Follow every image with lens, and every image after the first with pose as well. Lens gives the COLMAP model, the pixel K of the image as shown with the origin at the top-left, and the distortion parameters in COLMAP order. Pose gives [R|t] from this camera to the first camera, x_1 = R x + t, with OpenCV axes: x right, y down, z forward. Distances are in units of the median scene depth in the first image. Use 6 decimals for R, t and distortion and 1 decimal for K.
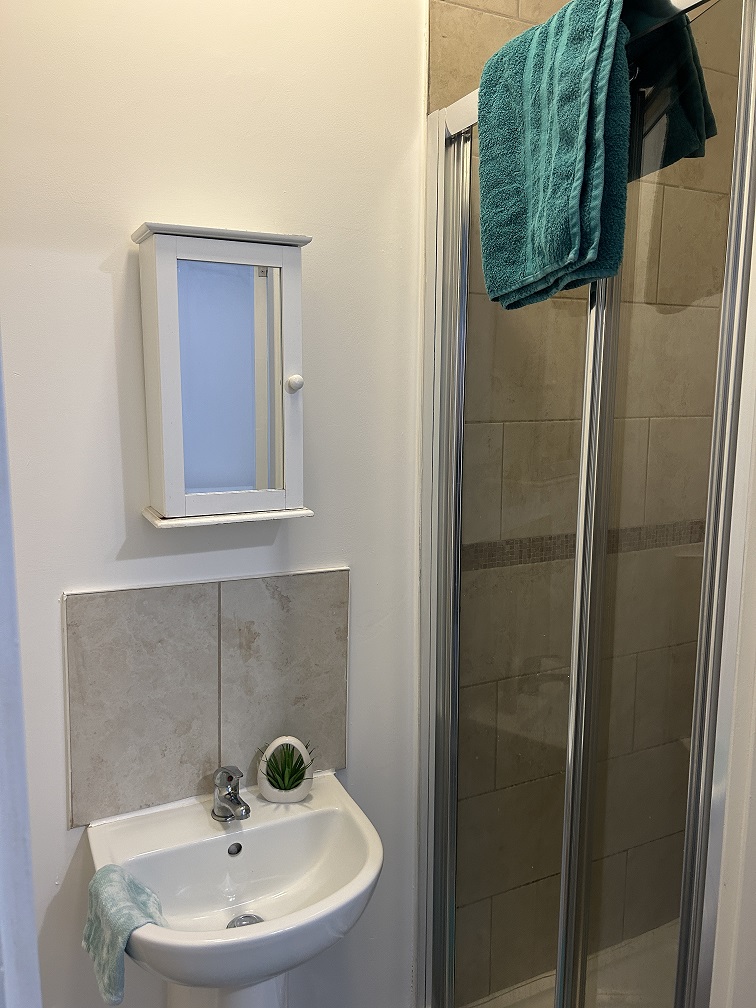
lens RADIAL K [[741.7, 0, 378.6], [0, 741.7, 494.7], [0, 0, 1]] dist [0.036699, -0.054599]
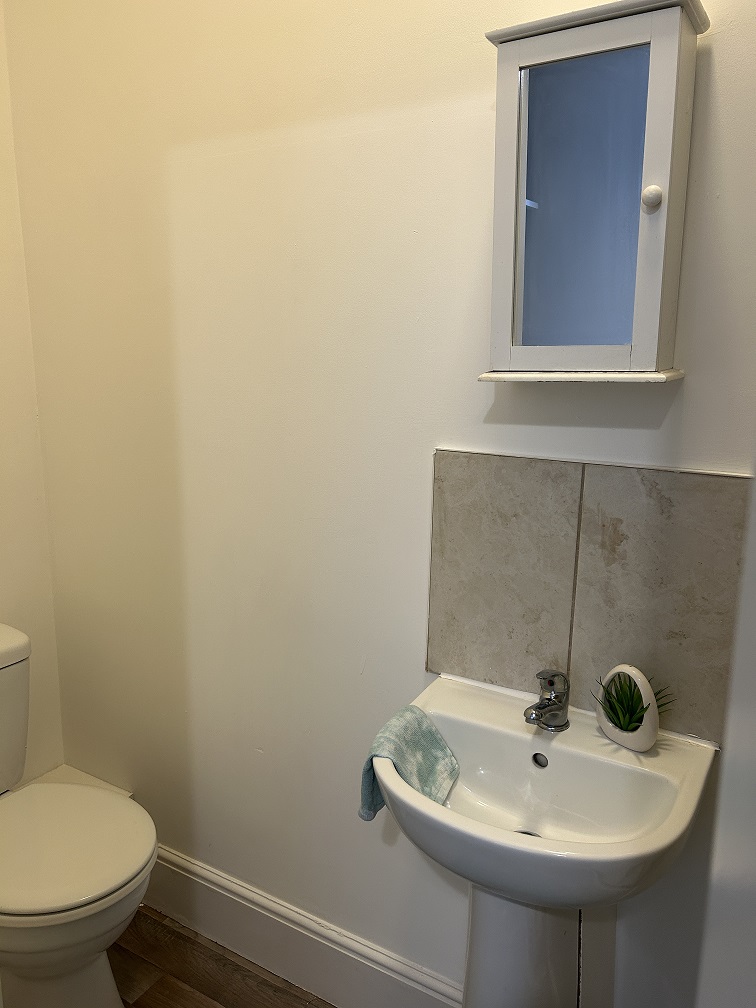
lens RADIAL K [[741.7, 0, 376.7], [0, 741.7, 501.4], [0, 0, 1]] dist [0.036699, -0.054599]
pose [[0.554732, 0.163586, -0.815789, 0.357422], [-0.109341, 0.986311, 0.123429, 0.080455], [0.824813, 0.020729, 0.565025, 0.318423]]
